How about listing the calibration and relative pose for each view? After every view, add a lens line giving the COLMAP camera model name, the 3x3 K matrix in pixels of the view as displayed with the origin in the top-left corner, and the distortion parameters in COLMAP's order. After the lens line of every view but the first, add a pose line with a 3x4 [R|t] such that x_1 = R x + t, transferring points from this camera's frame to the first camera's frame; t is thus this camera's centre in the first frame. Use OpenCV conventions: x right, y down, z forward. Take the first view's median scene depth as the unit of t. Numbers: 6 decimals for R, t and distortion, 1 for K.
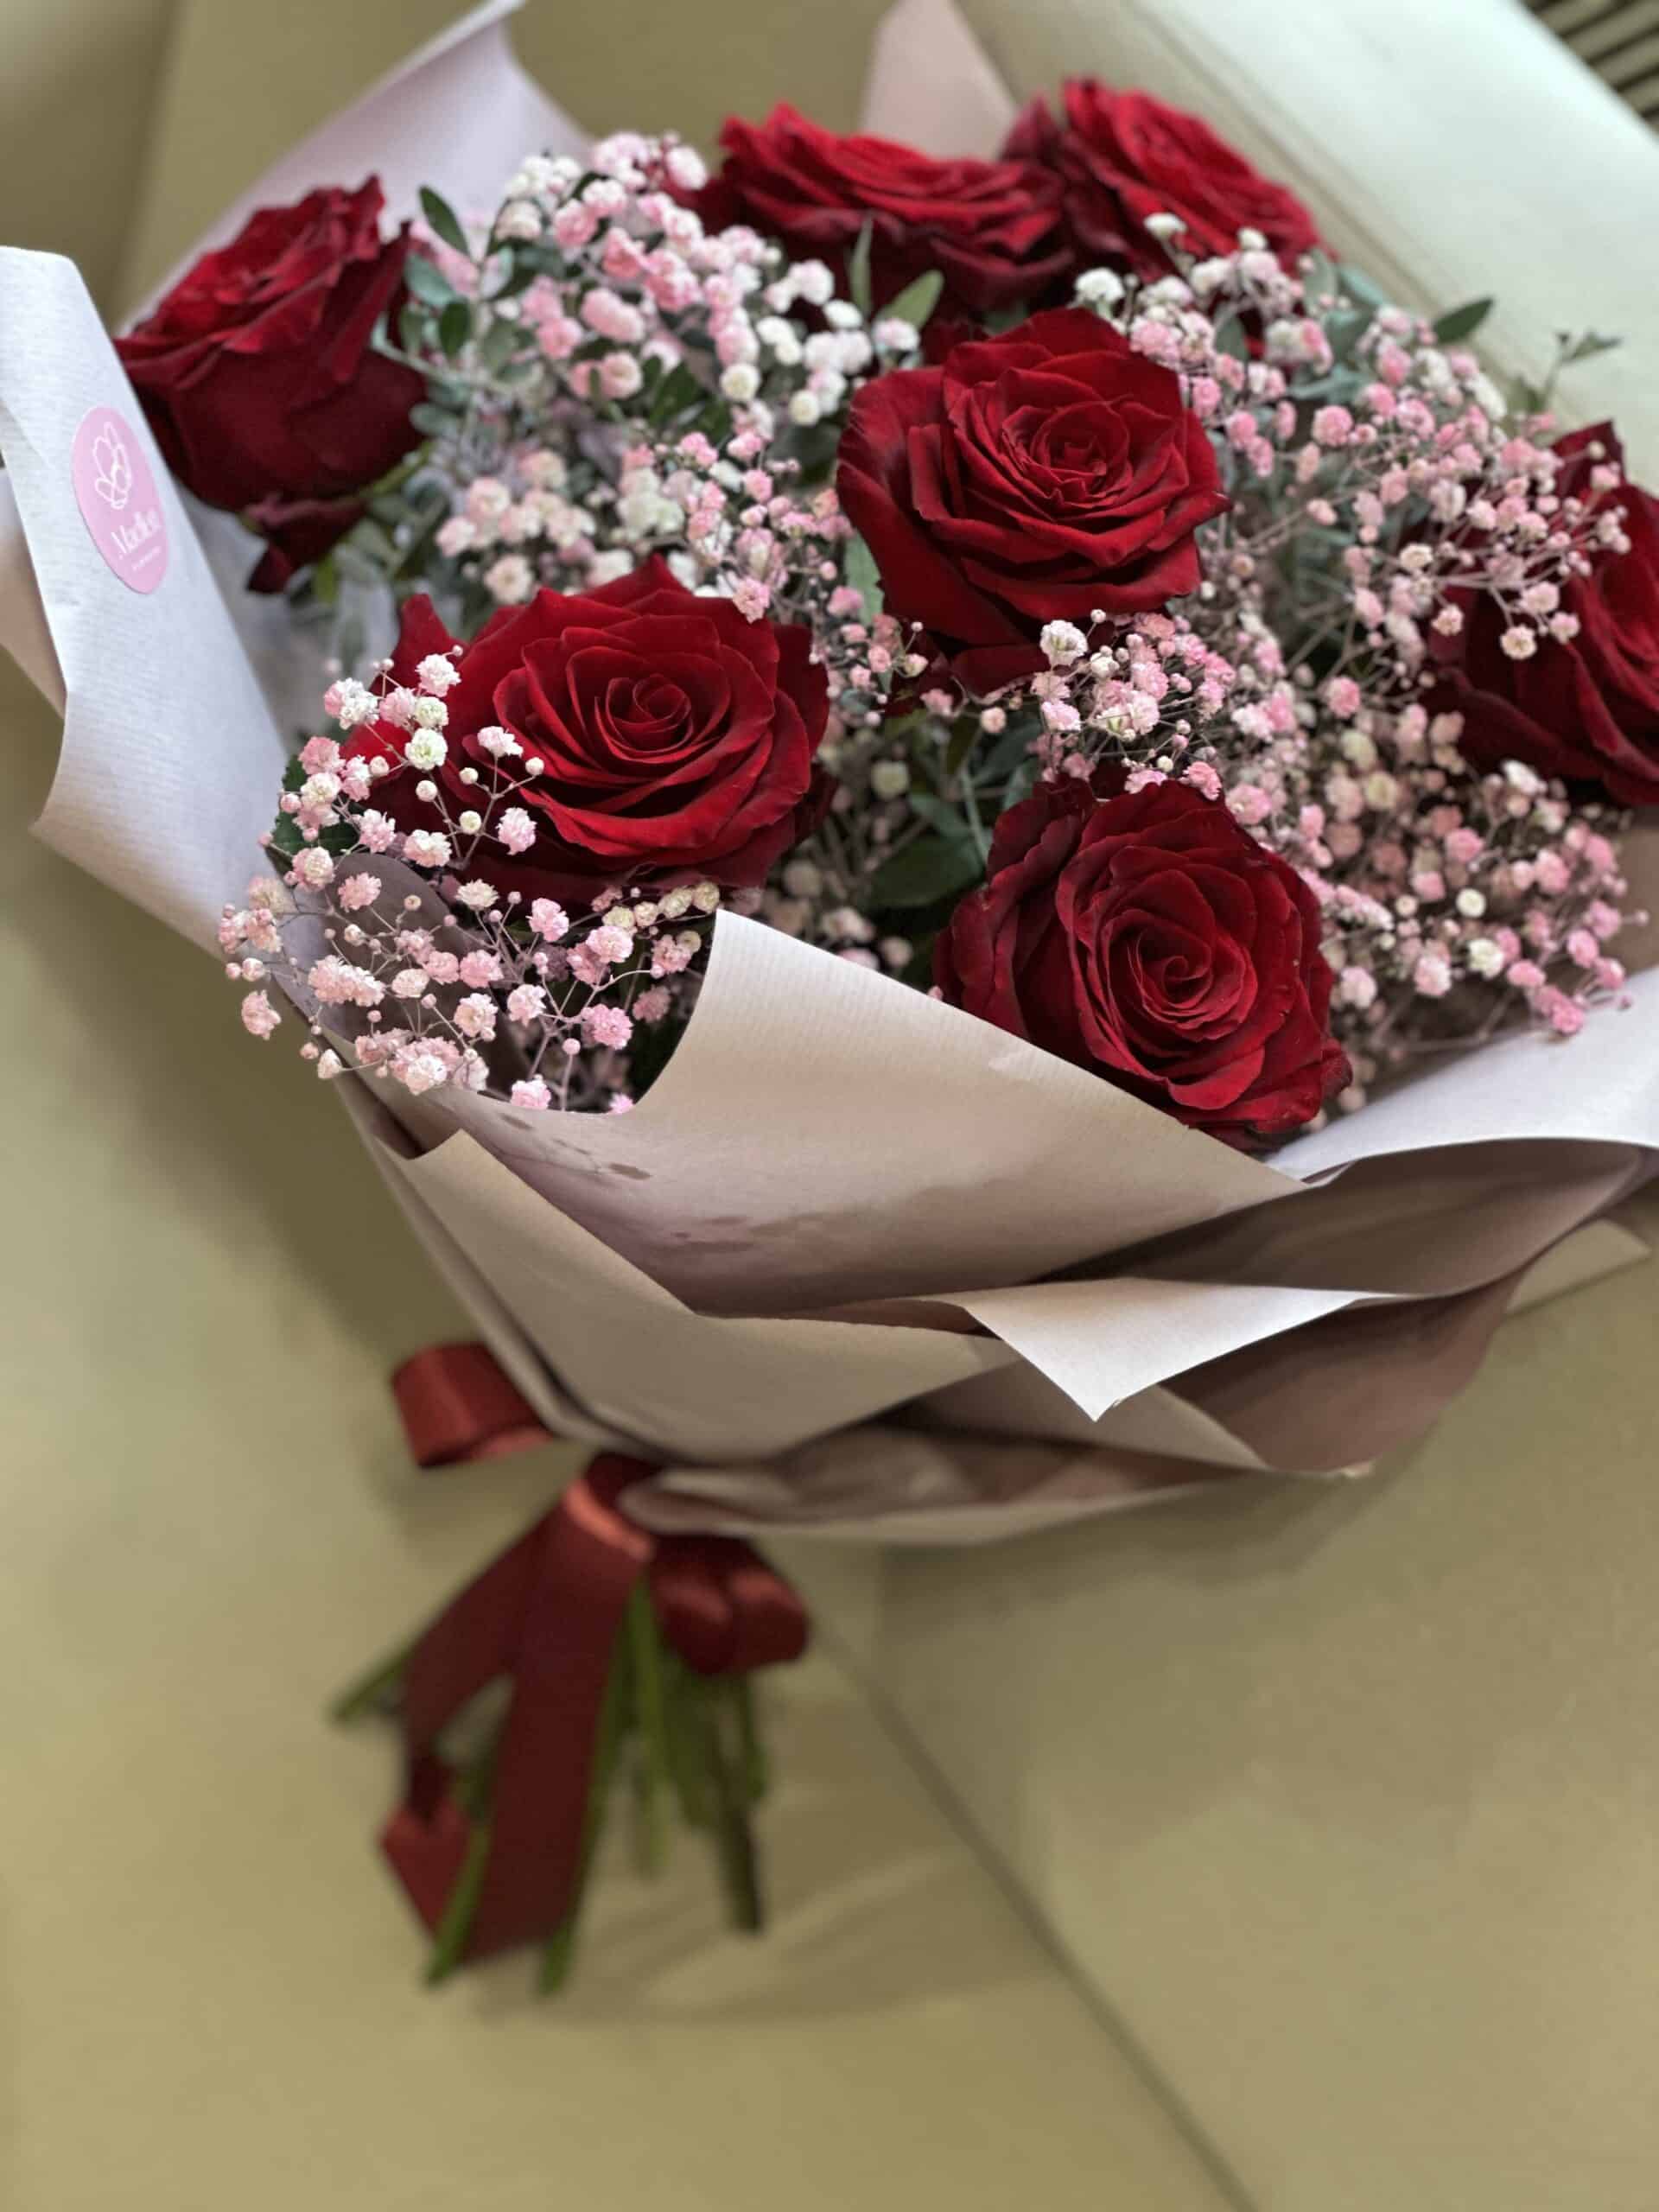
lens RADIAL K [[4993.9, 0, 829.5], [0, 4993.9, 1106.0], [0, 0, 1]] dist [-0.133231, -0.016808]
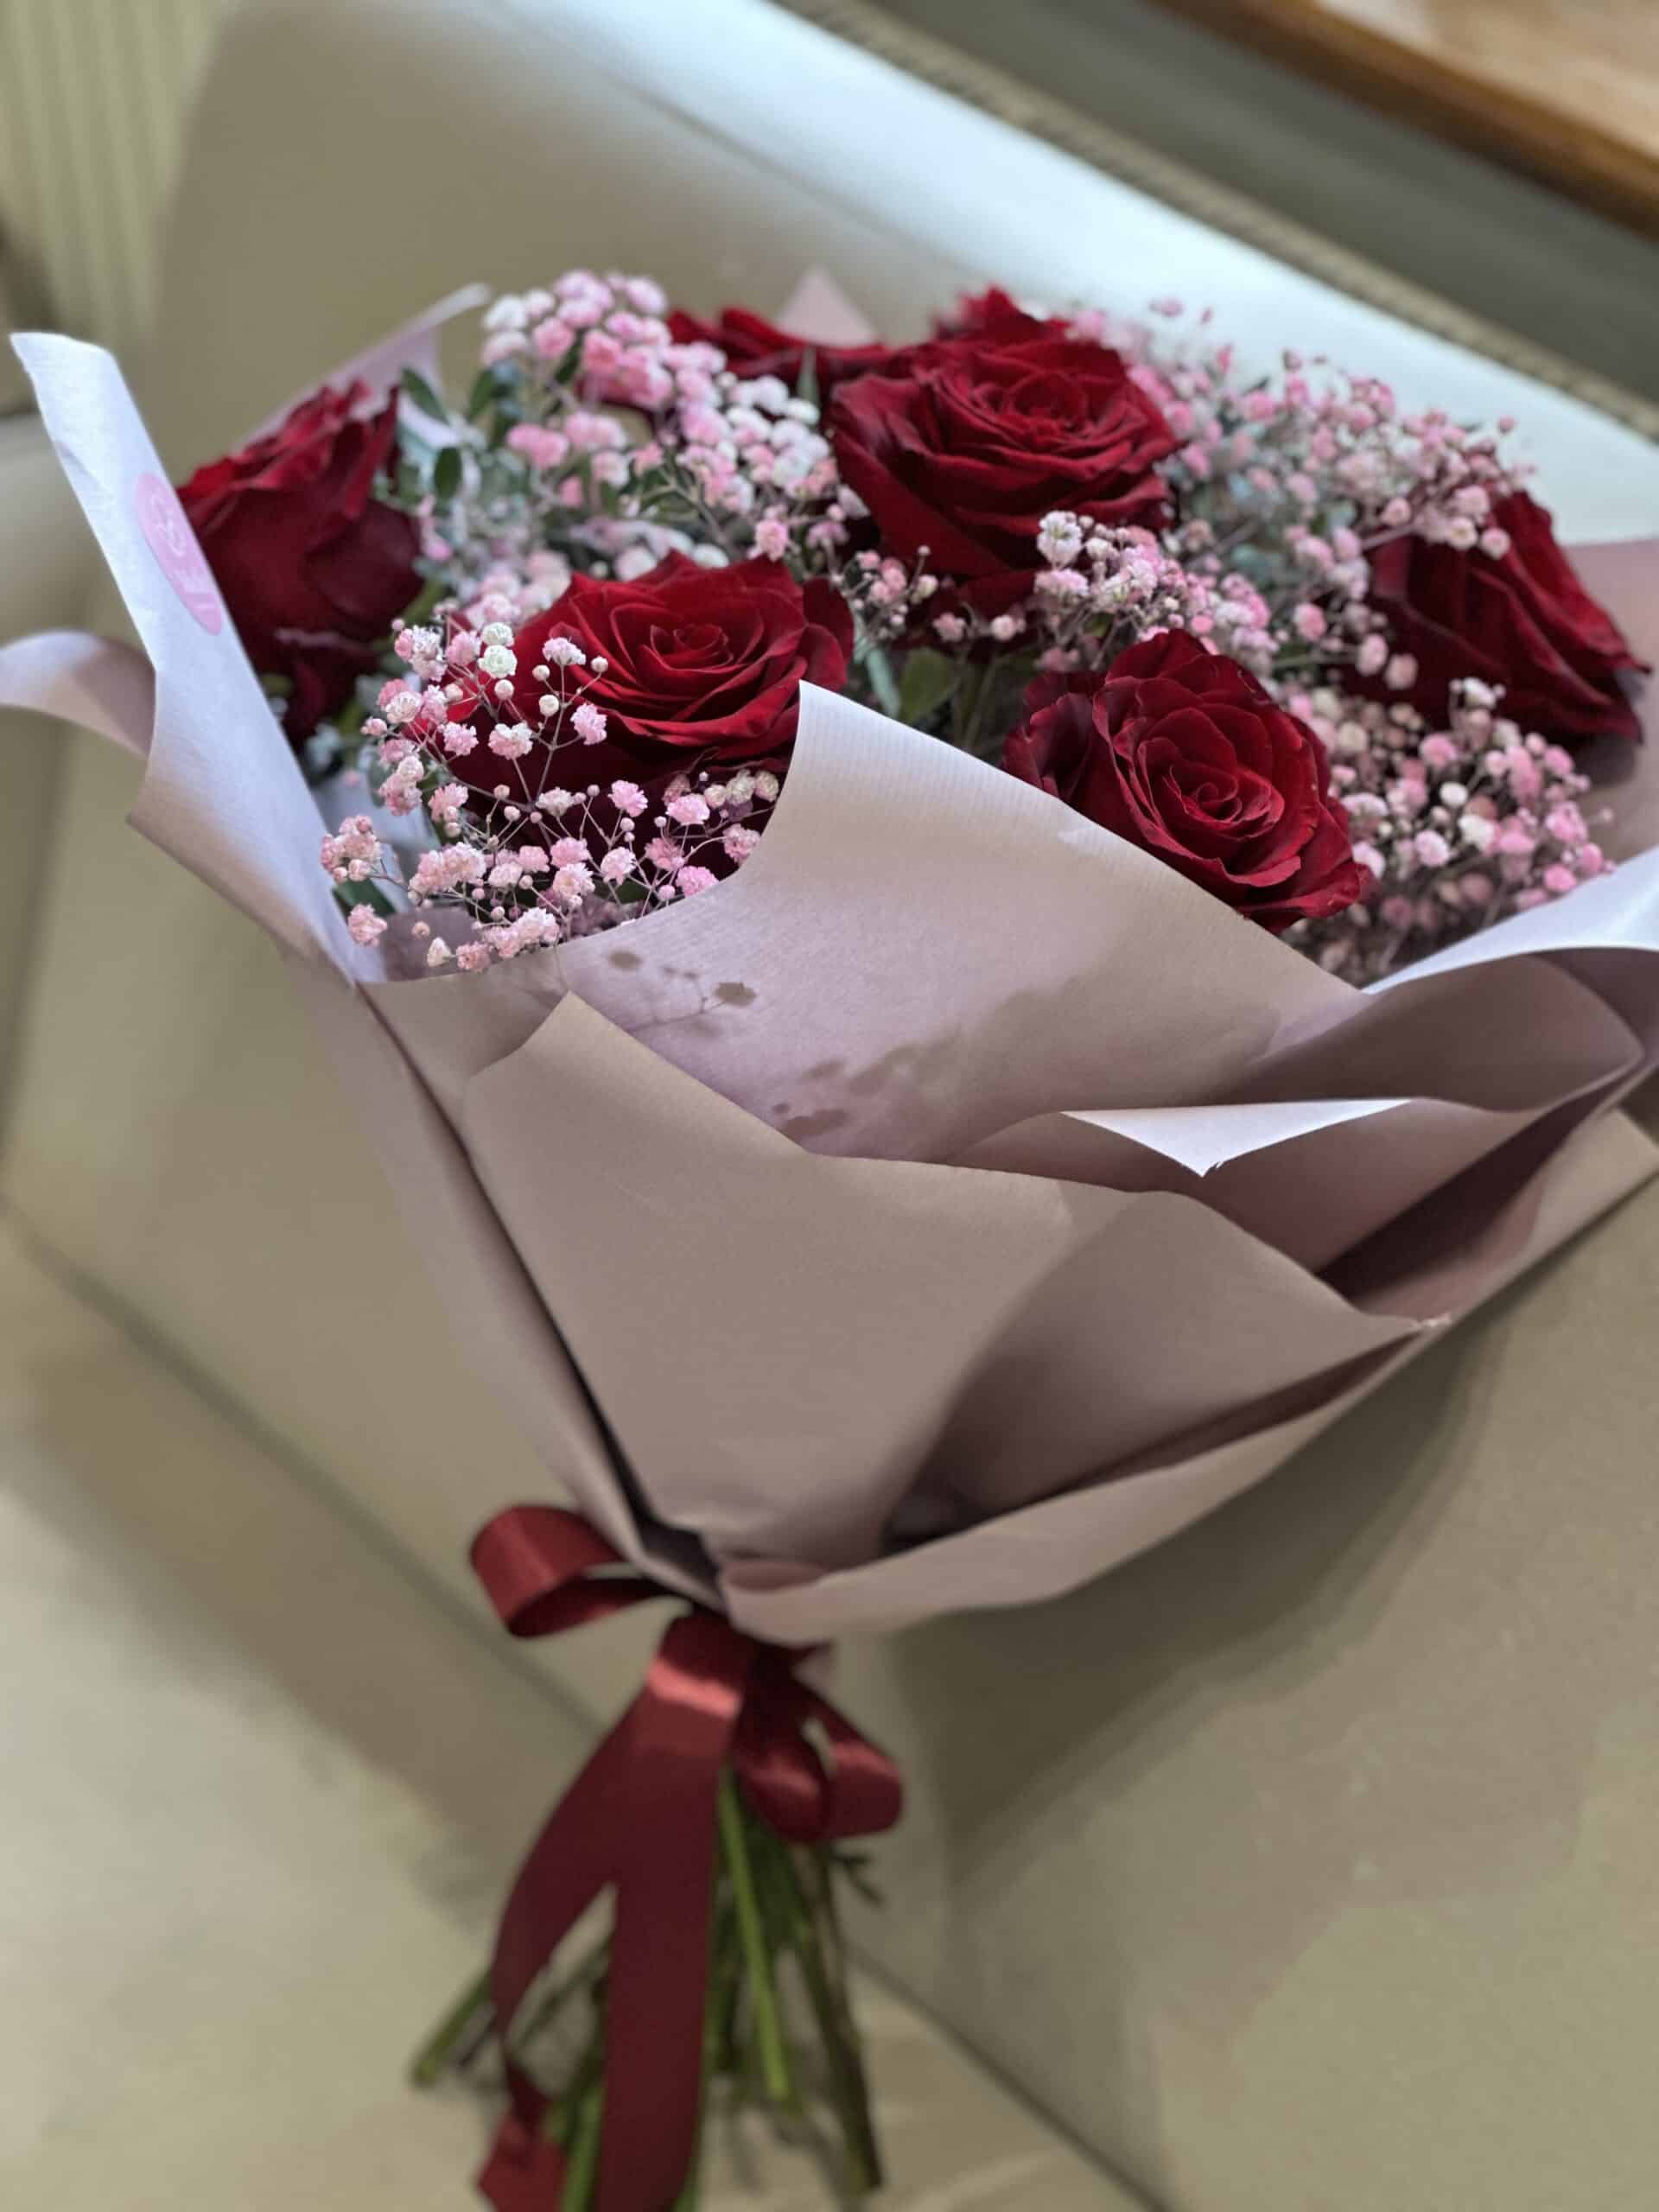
lens RADIAL K [[4993.9, 0, 829.5], [0, 4993.9, 1106.0], [0, 0, 1]] dist [-0.133231, -0.016808]
pose [[0.990741, -0.113180, 0.074988, -0.099379], [0.130317, 0.947678, -0.291417, 0.337374], [-0.038082, 0.298491, 0.953652, -0.007049]]
